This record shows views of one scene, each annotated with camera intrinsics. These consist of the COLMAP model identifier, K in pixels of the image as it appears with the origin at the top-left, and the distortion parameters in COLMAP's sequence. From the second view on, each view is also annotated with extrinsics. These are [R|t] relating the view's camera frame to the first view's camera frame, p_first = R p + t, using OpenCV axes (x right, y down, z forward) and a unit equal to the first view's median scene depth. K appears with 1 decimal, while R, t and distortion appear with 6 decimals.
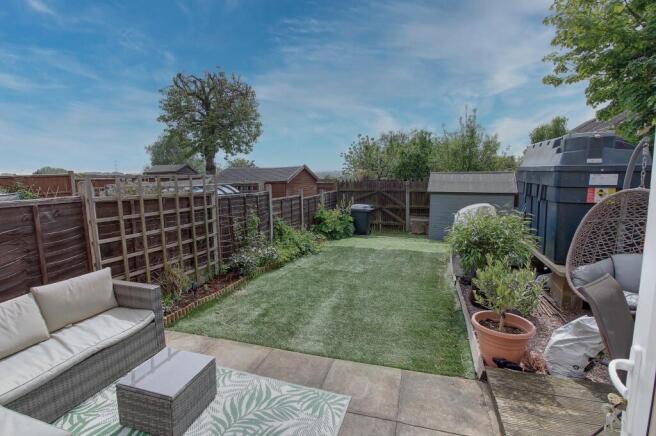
lens RADIAL K [[317.3, 0, 325.9], [0, 317.3, 216.5], [0, 0, 1]] dist [-0.002944, -0.000637]
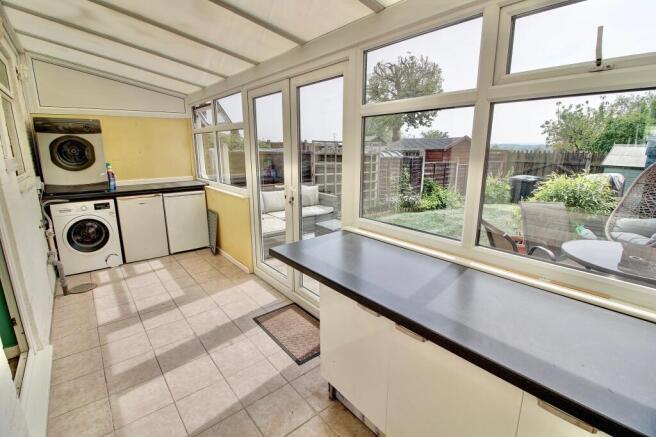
lens RADIAL K [[304.8, 0, 326.1], [0, 304.8, 215.5], [0, 0, 1]] dist [0.002670, -0.013227]
pose [[0.823472, 0.139790, -0.549865, 0.301029], [-0.088994, 0.988999, 0.118153, 0.069232], [0.560333, -0.048361, 0.826854, -0.391952]]
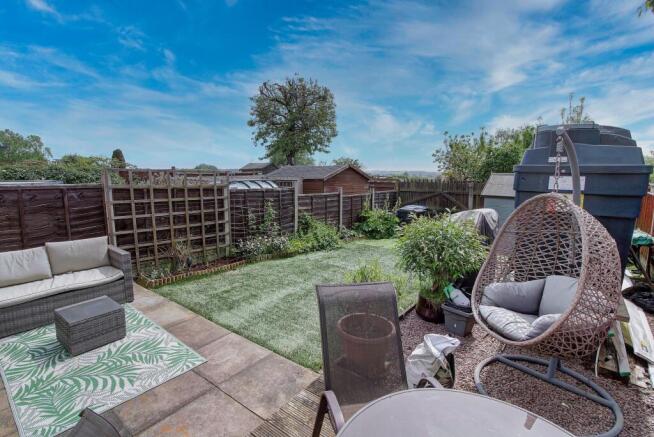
lens RADIAL K [[316.4, 0, 324.9], [0, 316.4, 217.0], [0, 0, 1]] dist [-0.002944, -0.000637]
pose [[0.937807, 0.065889, -0.340846, 0.401974], [-0.064533, 0.997798, 0.015328, -0.002281], [0.341106, 0.007621, 0.939994, 0.023088]]
